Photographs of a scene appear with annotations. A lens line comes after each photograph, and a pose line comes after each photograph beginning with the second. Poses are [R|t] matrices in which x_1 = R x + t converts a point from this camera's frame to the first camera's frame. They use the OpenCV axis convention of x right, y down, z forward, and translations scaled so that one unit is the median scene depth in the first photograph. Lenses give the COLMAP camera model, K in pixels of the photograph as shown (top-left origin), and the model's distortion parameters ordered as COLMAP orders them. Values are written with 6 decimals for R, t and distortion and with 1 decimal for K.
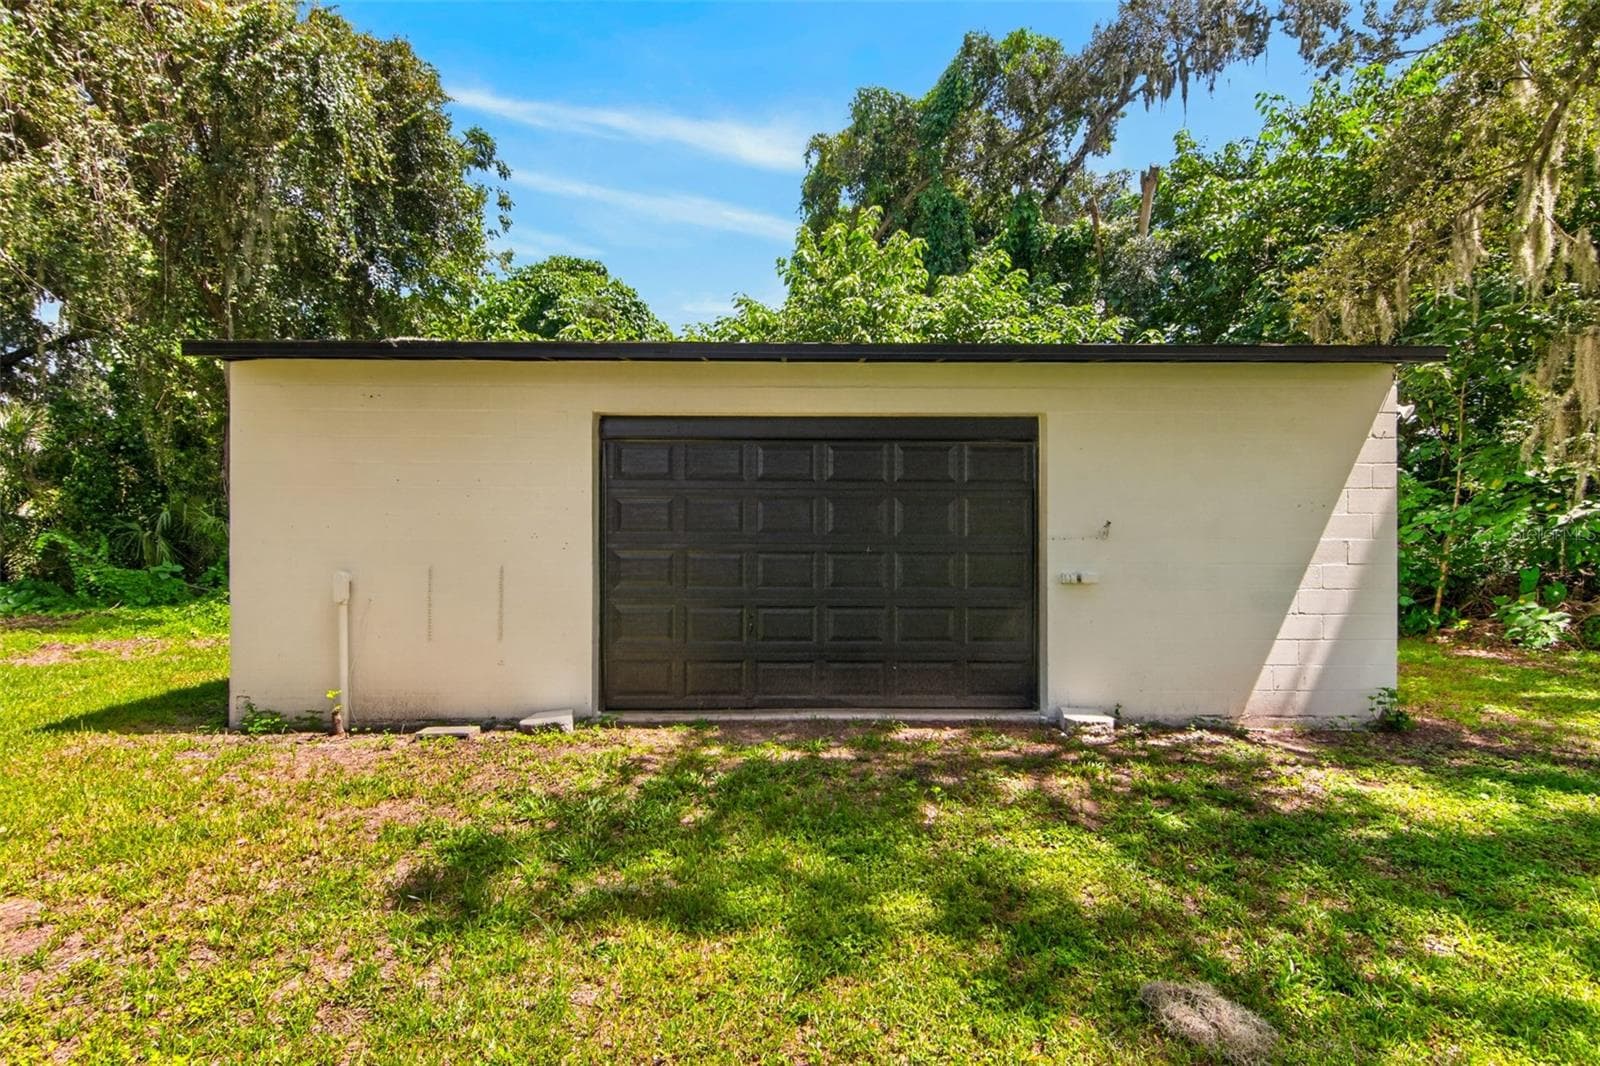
lens RADIAL K [[767.4, 0, 809.7], [0, 767.4, 535.8], [0, 0, 1]] dist [0.015939, -0.001539]
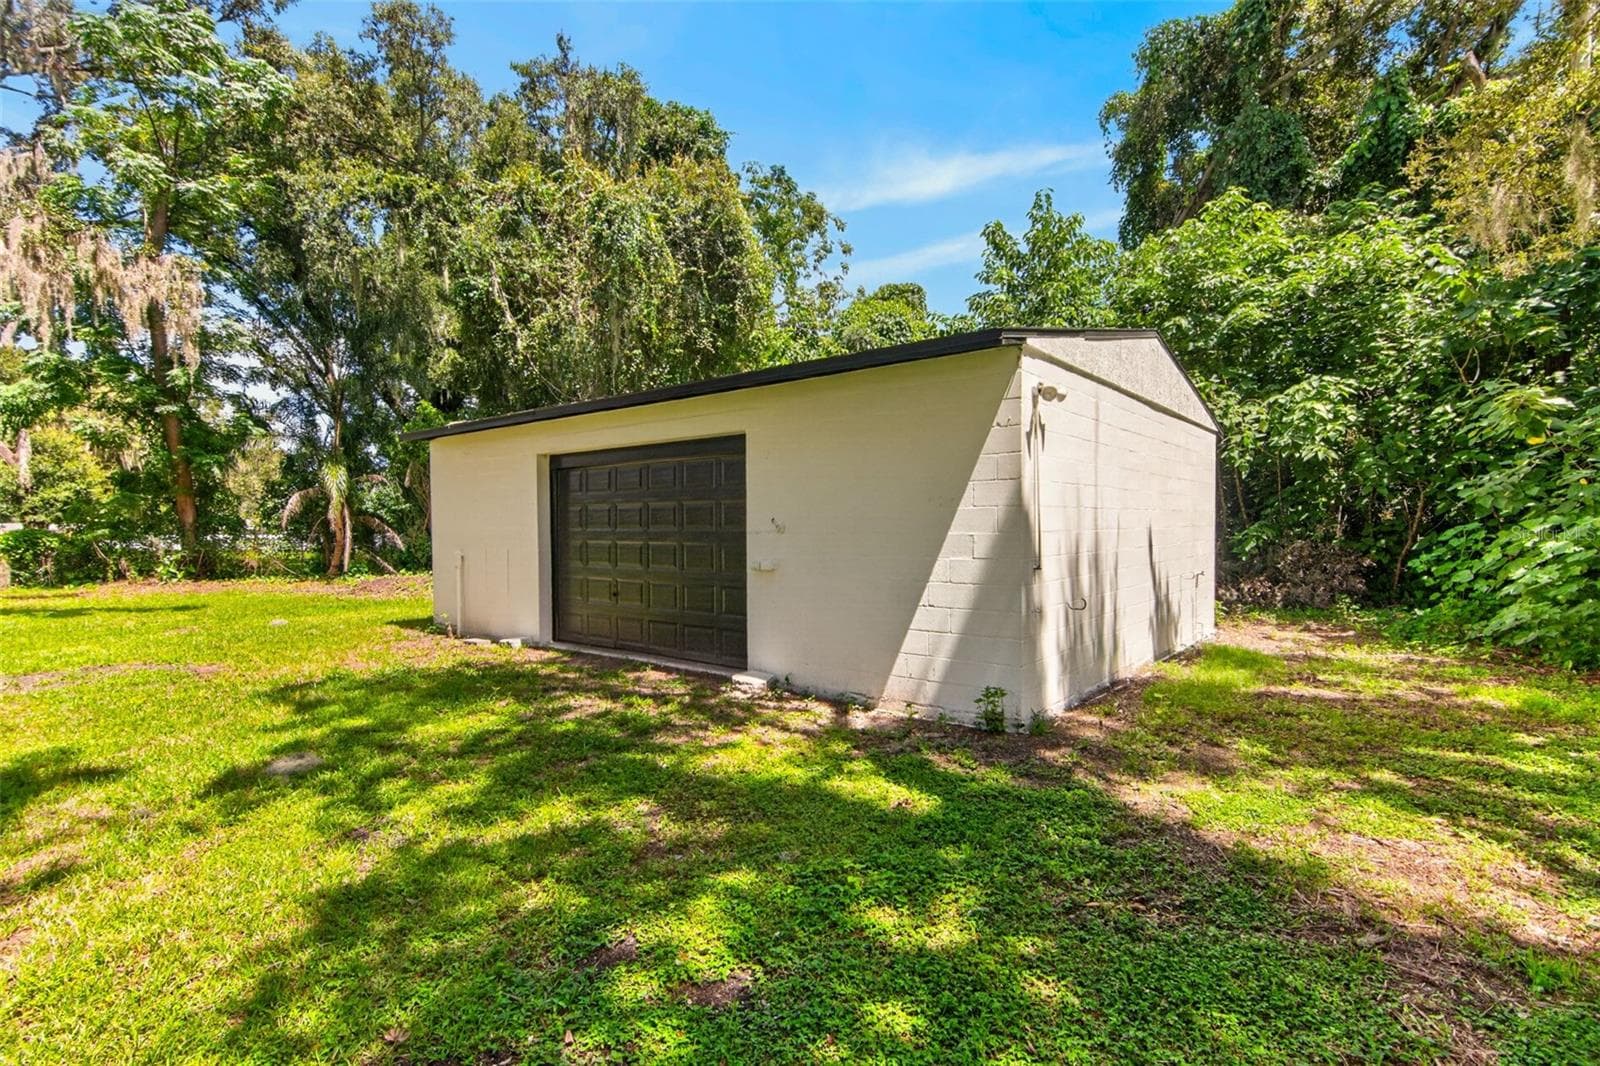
lens RADIAL K [[767.4, 0, 801.7], [0, 767.4, 531.1], [0, 0, 1]] dist [0.015939, -0.001539]
pose [[0.771133, -0.001929, -0.636671, 1.154059], [0.006969, 0.999961, 0.005412, -0.005440], [0.636636, -0.008610, 0.771117, 0.107177]]
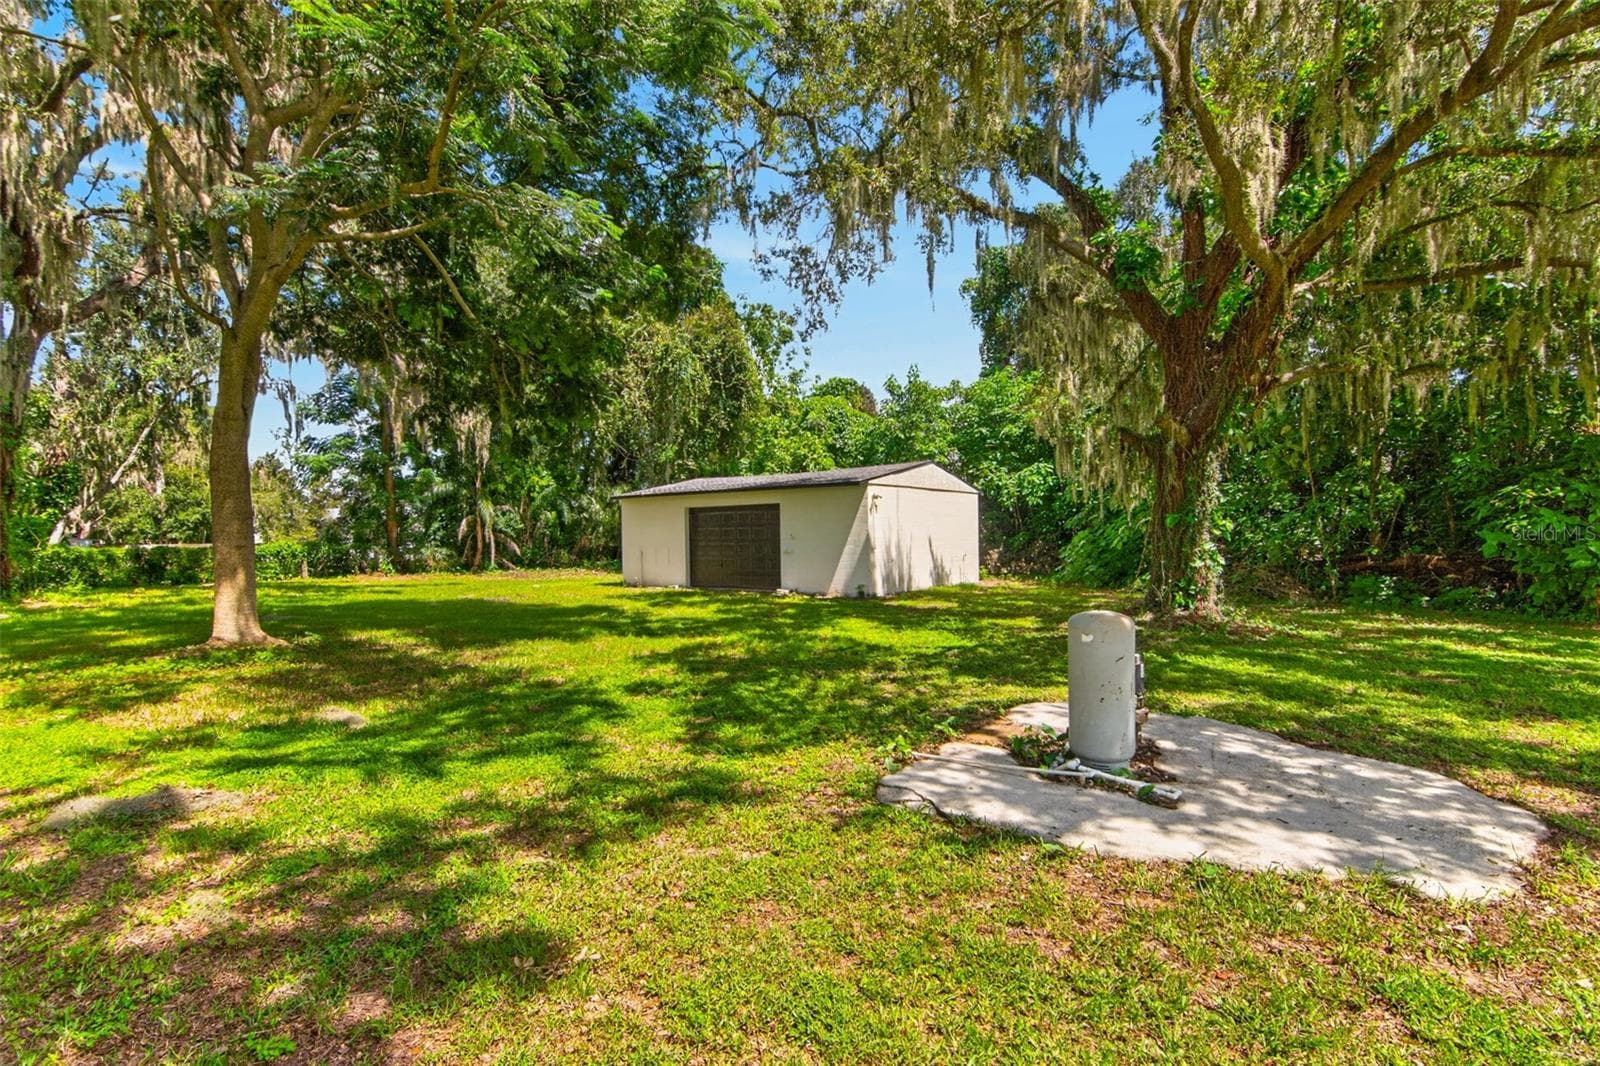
lens RADIAL K [[767.4, 0, 789.5], [0, 767.4, 544.5], [0, 0, 1]] dist [0.015939, -0.001539]
pose [[0.795215, -0.005814, -0.606300, 2.408921], [0.015675, 0.999817, 0.010971, -0.014495], [0.606125, -0.018228, 0.795160, -1.686124]]
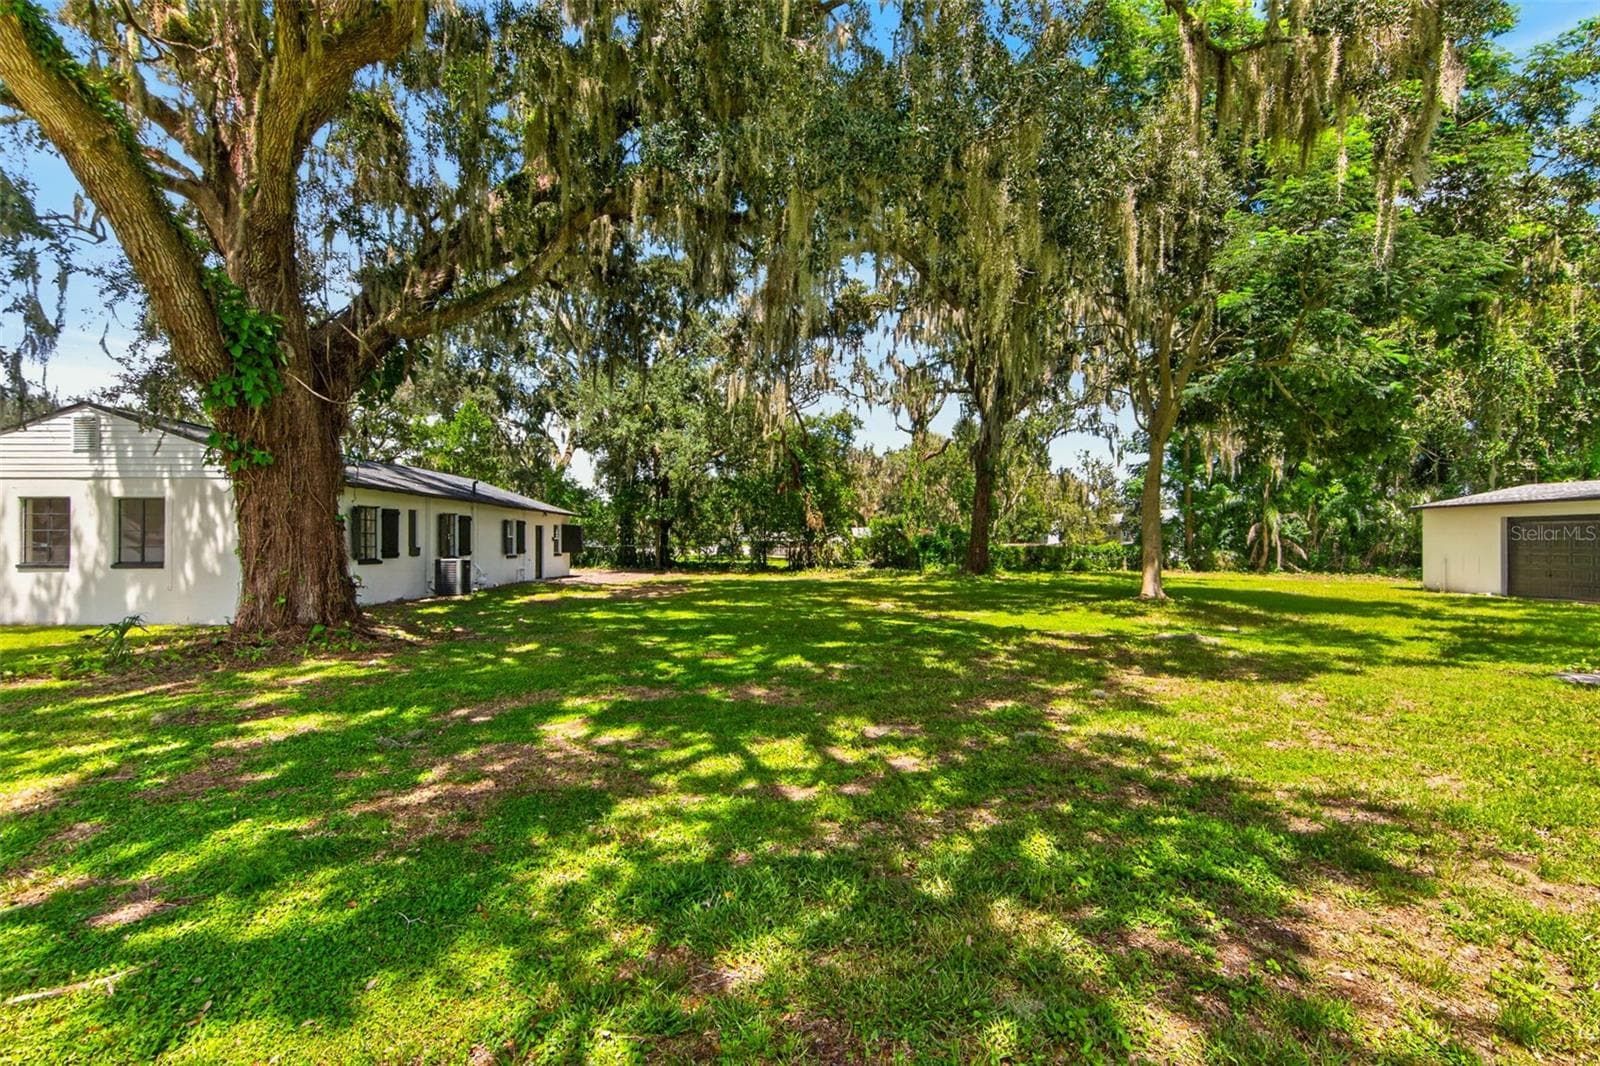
lens RADIAL K [[767.4, 0, 794.7], [0, 767.4, 540.8], [0, 0, 1]] dist [0.015939, -0.001539]
pose [[0.008769, -0.003410, -0.999956, 3.532735], [-0.003297, 0.999989, -0.003439, -0.018292], [0.999956, 0.003327, 0.008758, -2.536575]]
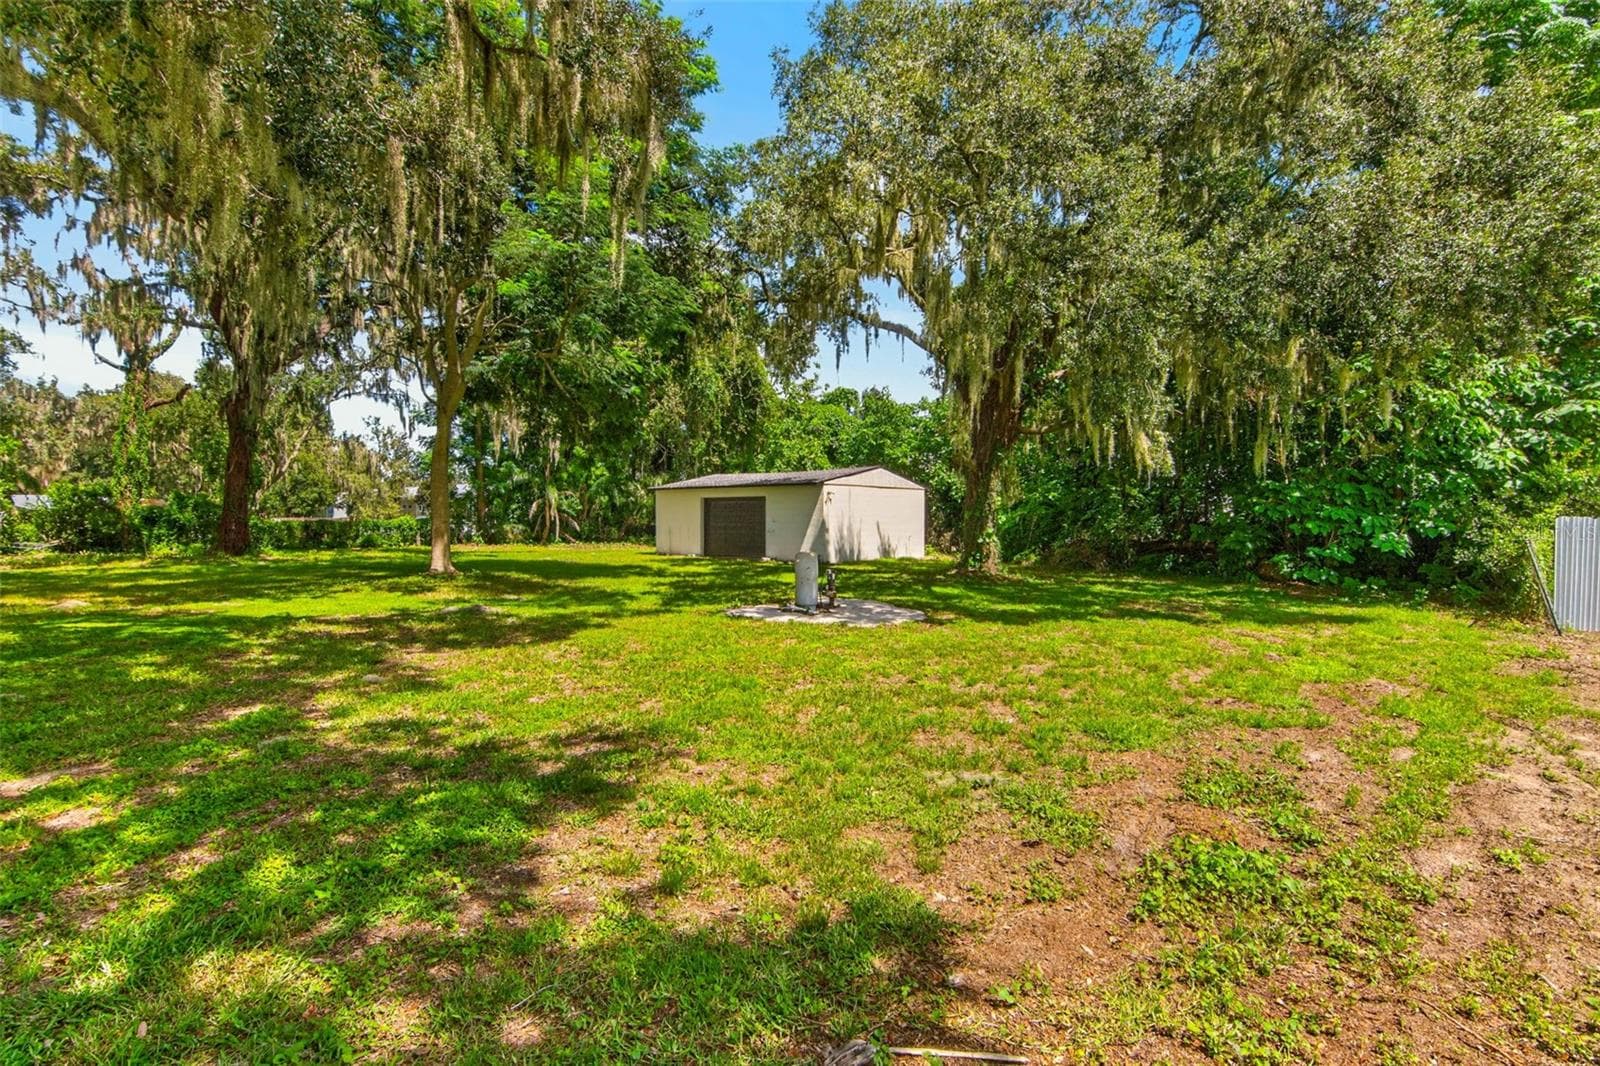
lens RADIAL K [[767.4, 0, 798.6], [0, 767.4, 544.3], [0, 0, 1]] dist [0.015939, -0.001539]
pose [[0.763049, 0.022148, -0.645961, 3.536804], [-0.000900, 0.999448, 0.033205, -0.020579], [0.646340, -0.024756, 0.762648, -2.502146]]
